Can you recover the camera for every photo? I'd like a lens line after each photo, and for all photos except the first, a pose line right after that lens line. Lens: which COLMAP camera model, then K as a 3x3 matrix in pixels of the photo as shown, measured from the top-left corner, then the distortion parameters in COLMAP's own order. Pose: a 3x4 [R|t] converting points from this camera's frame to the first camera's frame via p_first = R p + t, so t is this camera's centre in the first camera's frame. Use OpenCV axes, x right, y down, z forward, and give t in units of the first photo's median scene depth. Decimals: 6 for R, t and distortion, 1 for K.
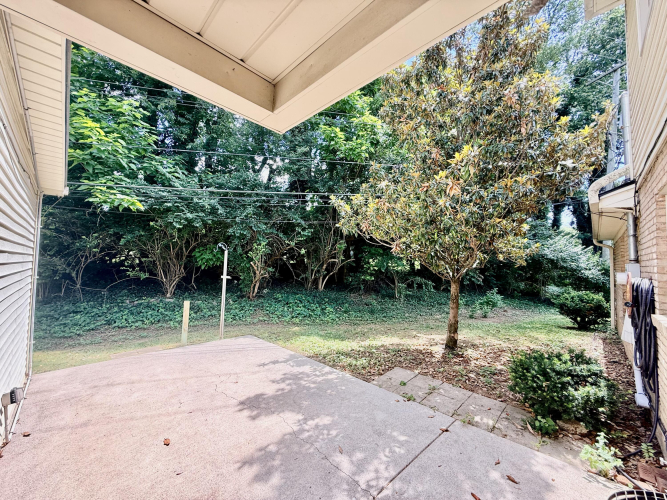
lens RADIAL K [[272.8, 0, 329.5], [0, 272.8, 248.0], [0, 0, 1]] dist [-0.002203, 0.000331]
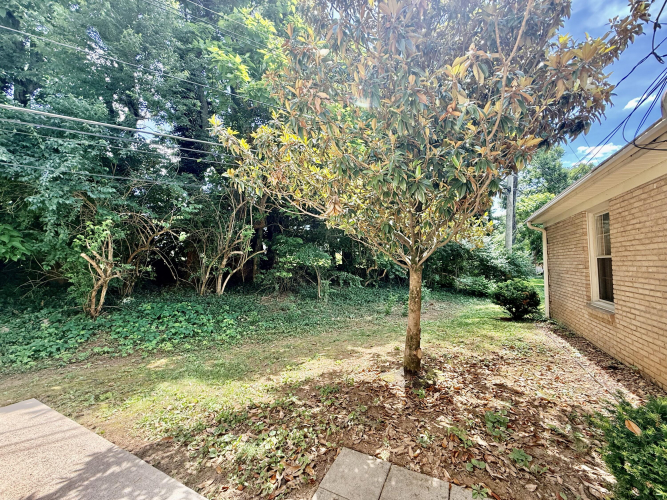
lens RADIAL K [[272.8, 0, 334.0], [0, 272.8, 246.2], [0, 0, 1]] dist [-0.002203, 0.000331]
pose [[0.949964, -0.005087, 0.312319, 0.042662], [0.007008, 0.999963, -0.005029, 0.042659], [-0.312282, 0.006966, 0.949964, 0.274131]]
